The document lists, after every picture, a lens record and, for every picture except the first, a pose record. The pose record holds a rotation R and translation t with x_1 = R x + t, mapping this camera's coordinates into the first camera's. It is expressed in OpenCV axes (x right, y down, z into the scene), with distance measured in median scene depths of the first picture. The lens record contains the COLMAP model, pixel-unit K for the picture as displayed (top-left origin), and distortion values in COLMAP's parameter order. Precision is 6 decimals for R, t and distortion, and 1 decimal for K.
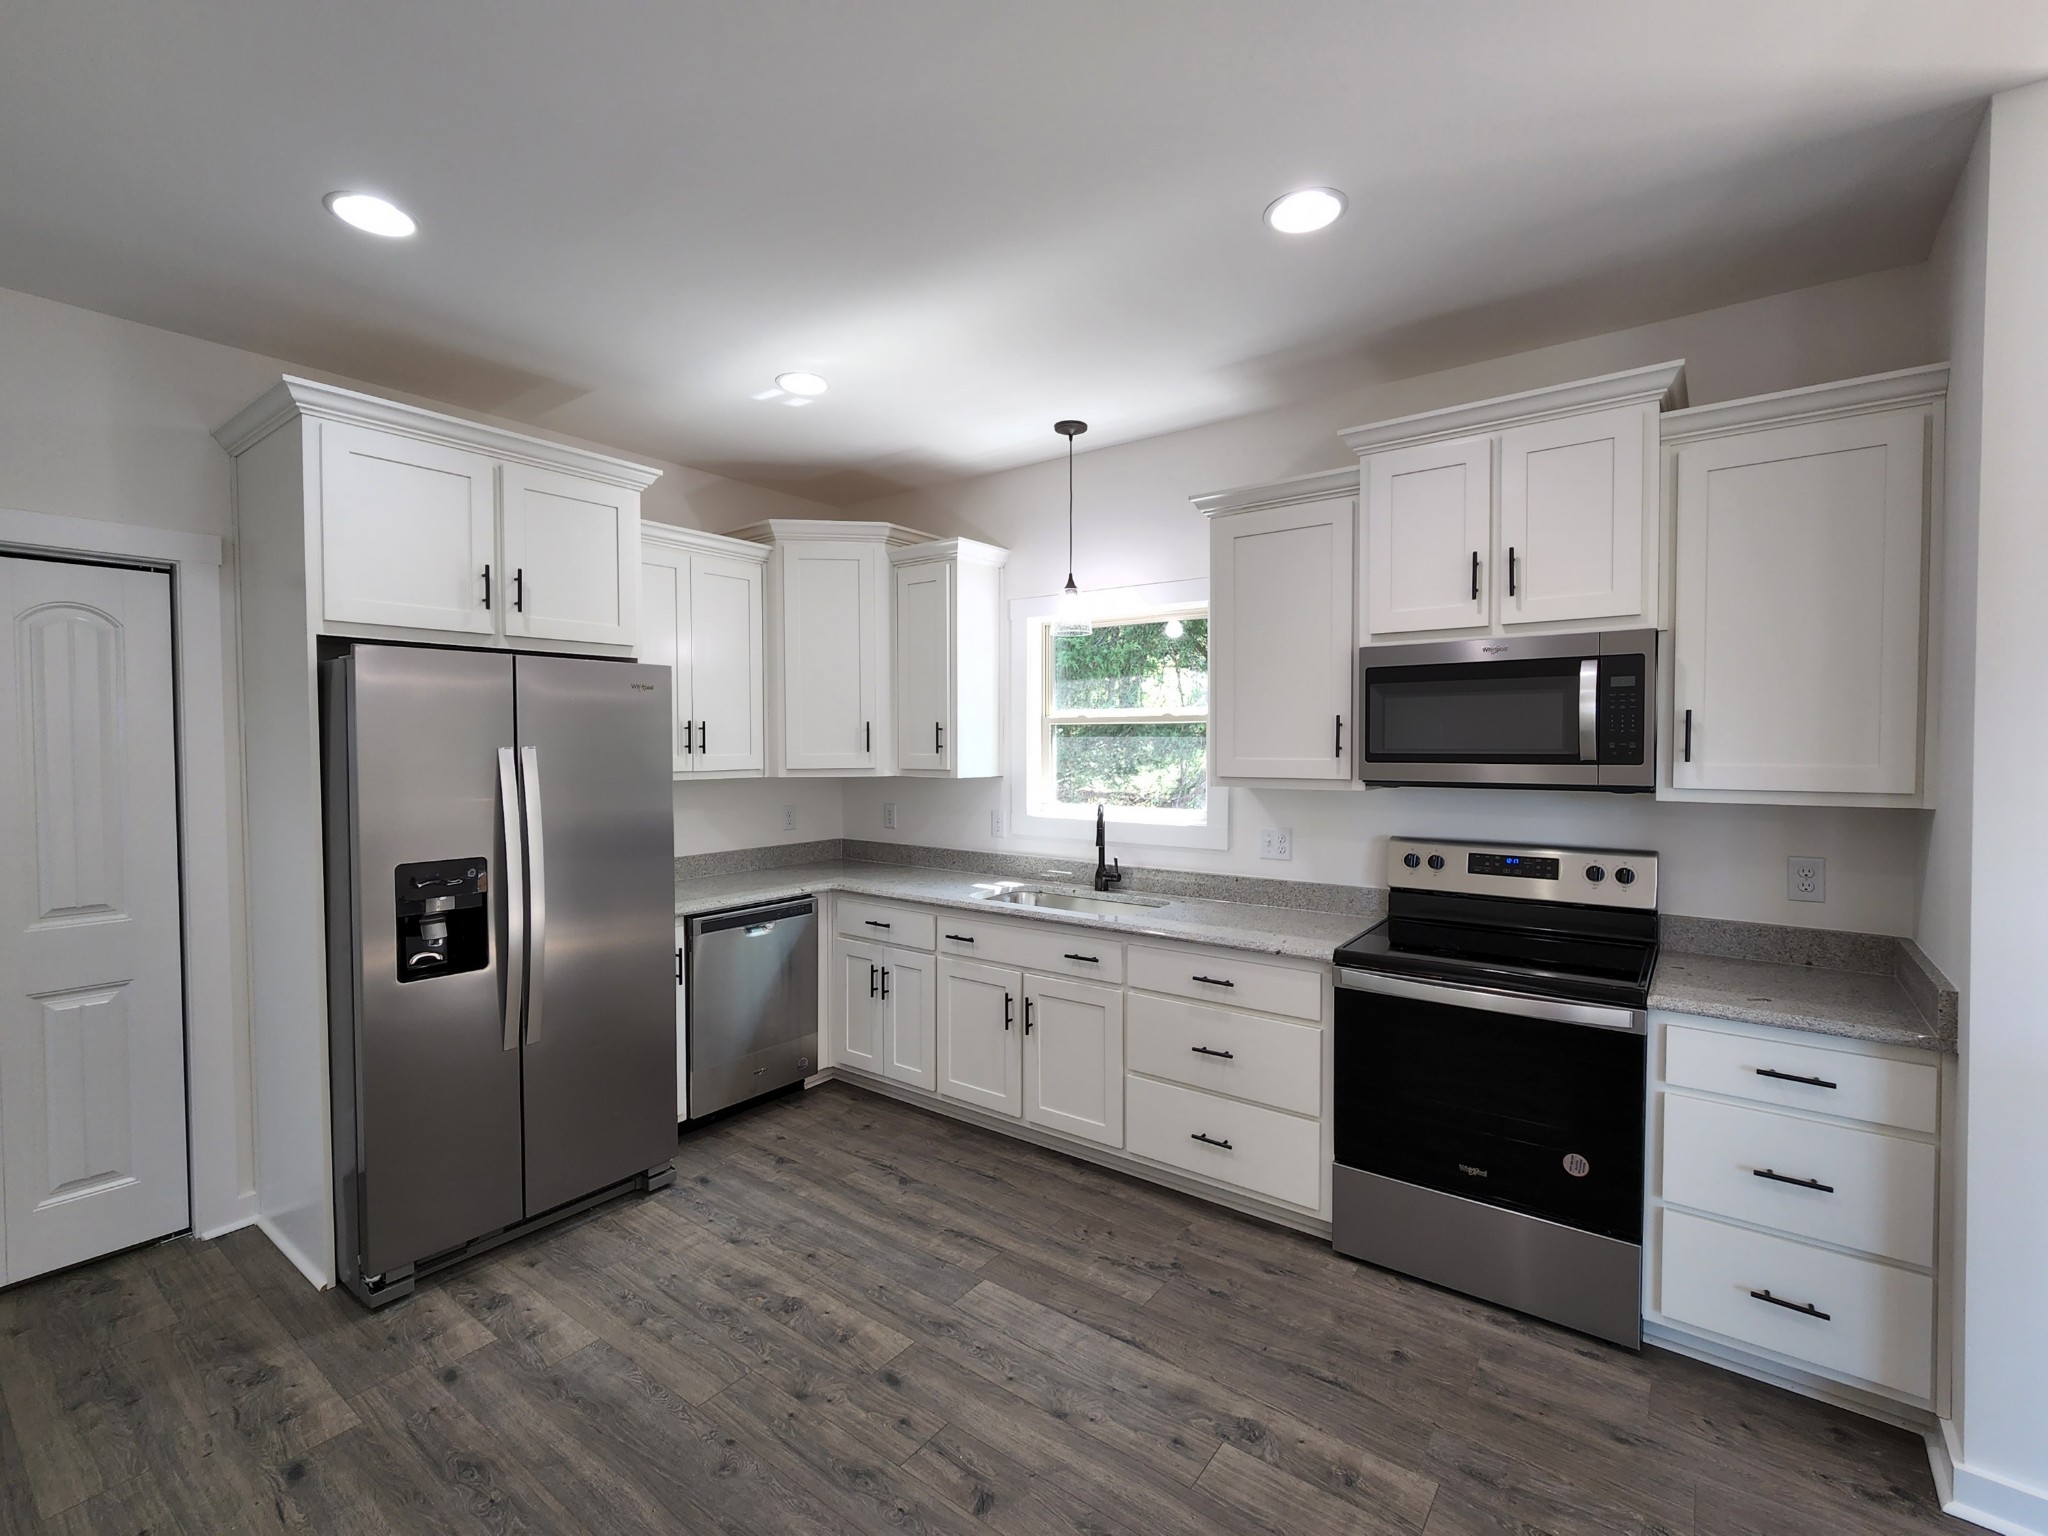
lens RADIAL K [[915.8, 0, 1024.0], [0, 915.8, 768.0], [0, 0, 1]] dist [-0.005481, -0.000187]
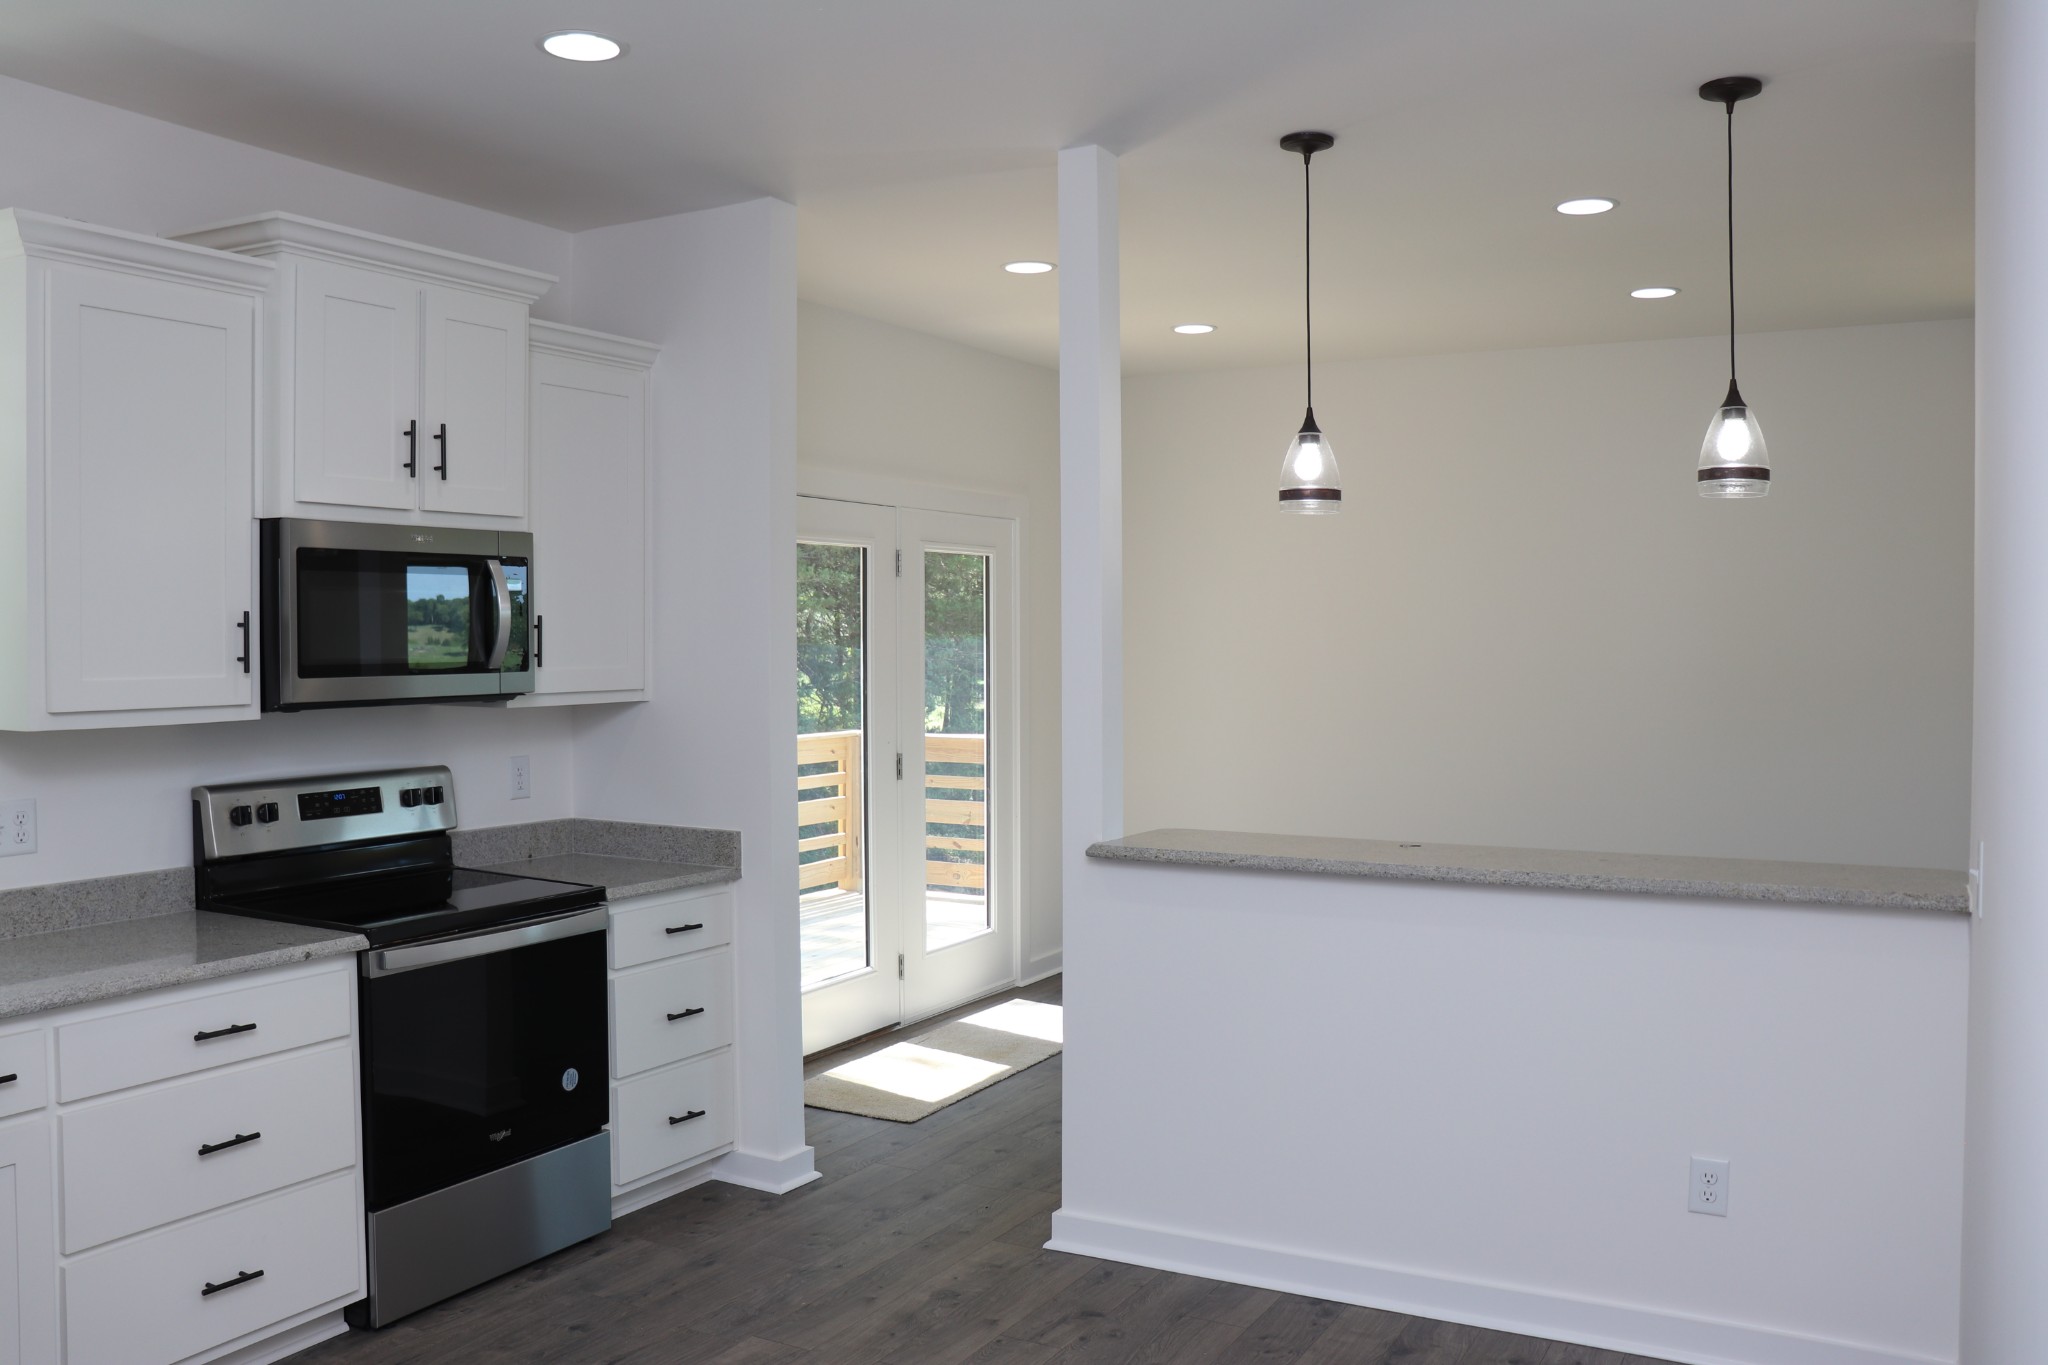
lens RADIAL K [[1715.9, 0, 1024.0], [0, 1715.9, 682.5], [0, 0, 1]] dist [-0.135968, -0.000186]
pose [[-0.153072, -0.026585, 0.987857, -1.195378], [0.028428, 0.999106, 0.031293, -0.032739], [-0.987806, 0.032873, -0.152179, 0.746285]]
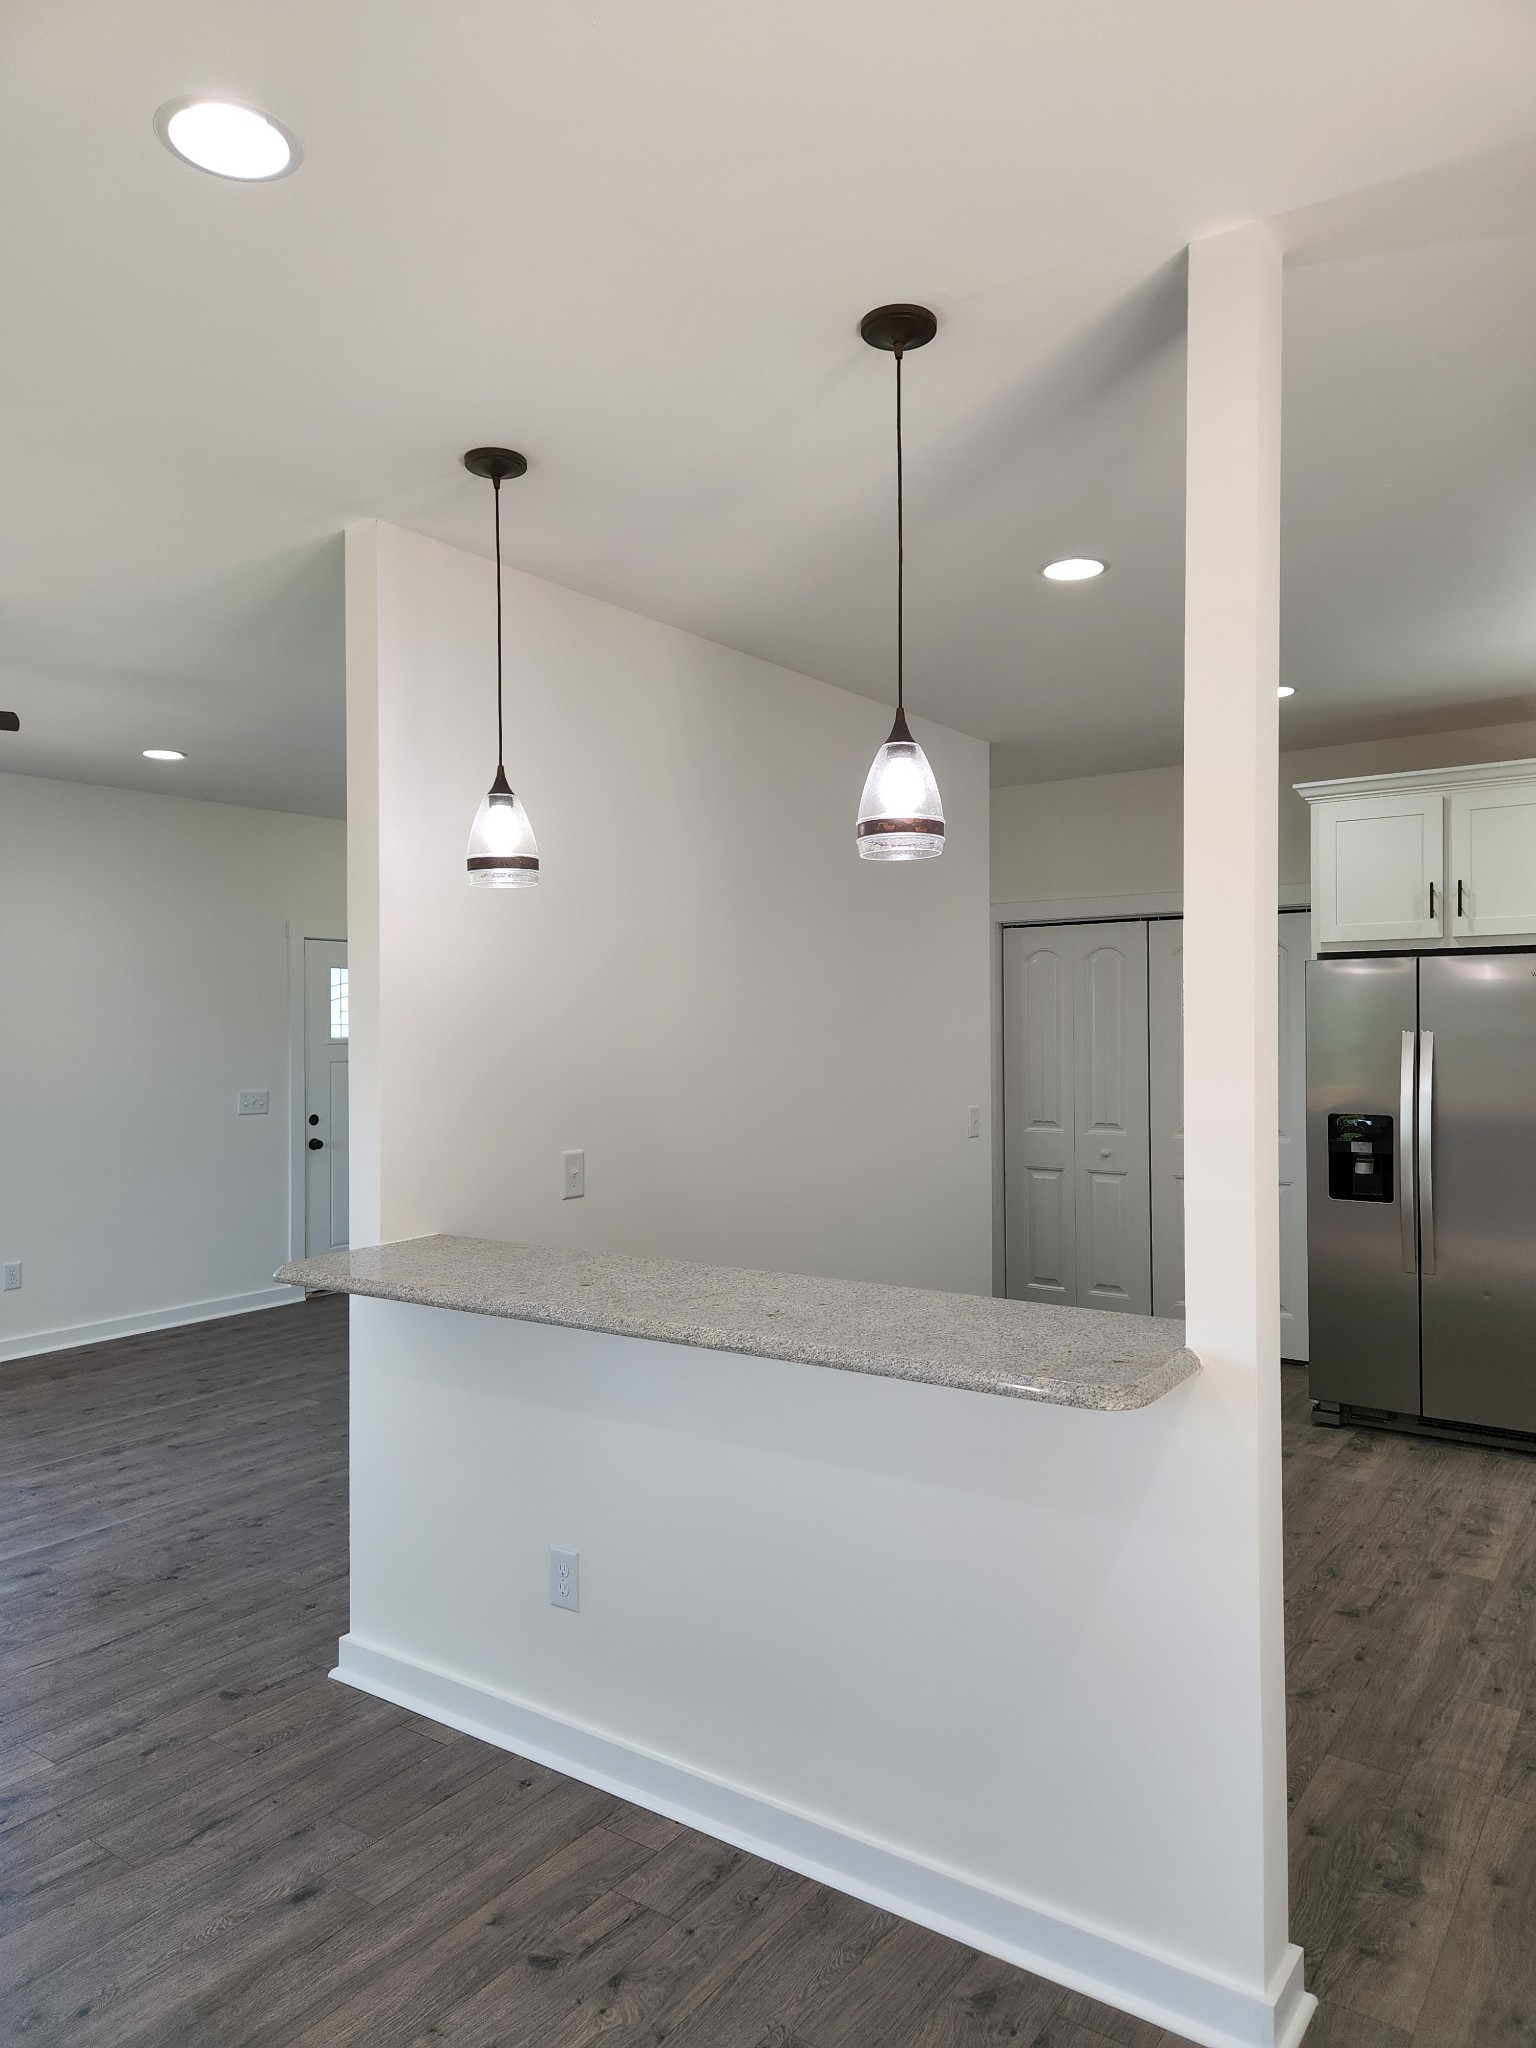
lens RADIAL K [[1388.8, 0, 768.0], [0, 1388.8, 1024.0], [0, 0, 1]] dist [0.045118, -0.004622]
pose [[0.031203, 0.009834, -0.999465, 1.494409], [-0.020325, 0.999751, 0.009202, -0.036816], [0.999306, 0.020027, 0.031395, 0.060419]]
